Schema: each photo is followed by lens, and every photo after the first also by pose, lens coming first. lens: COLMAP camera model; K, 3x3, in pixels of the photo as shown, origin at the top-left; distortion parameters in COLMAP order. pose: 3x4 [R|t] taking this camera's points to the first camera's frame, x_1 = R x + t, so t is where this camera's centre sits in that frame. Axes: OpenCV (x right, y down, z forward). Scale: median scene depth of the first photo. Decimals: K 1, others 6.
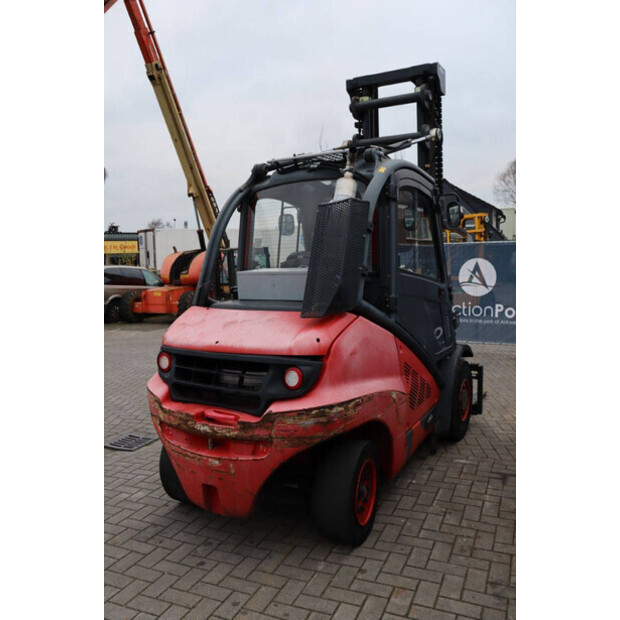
lens RADIAL K [[554.9, 0, 310.0], [0, 554.9, 310.0], [0, 0, 1]] dist [-0.189052, 0.255701]
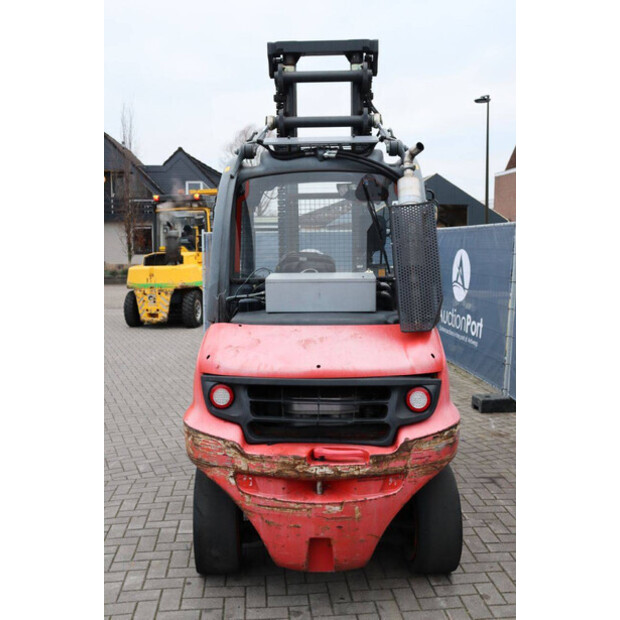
lens RADIAL K [[667.2, 0, 310.0], [0, 667.2, 310.0], [0, 0, 1]] dist [-0.097425, 0.226741]
pose [[0.884274, -0.035119, 0.465645, -0.659807], [0.030744, 0.999383, 0.016990, -0.045898], [-0.465955, -0.000708, 0.884808, 0.107236]]
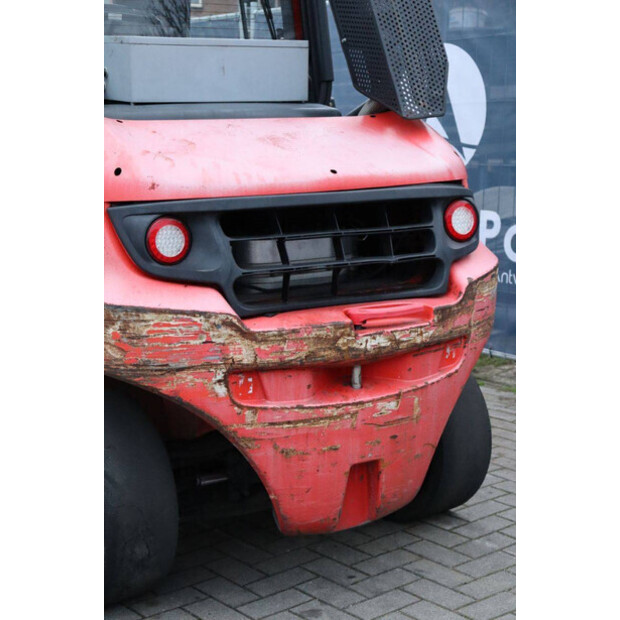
lens RADIAL K [[1159.8, 0, 310.0], [0, 1159.8, 310.0], [0, 0, 1]] dist [0.238863, 0.070148]
pose [[0.461667, -0.138487, 0.876176, -1.111145], [0.085338, 0.990091, 0.111527, 0.064004], [-0.882939, 0.023282, 0.468910, 0.546456]]
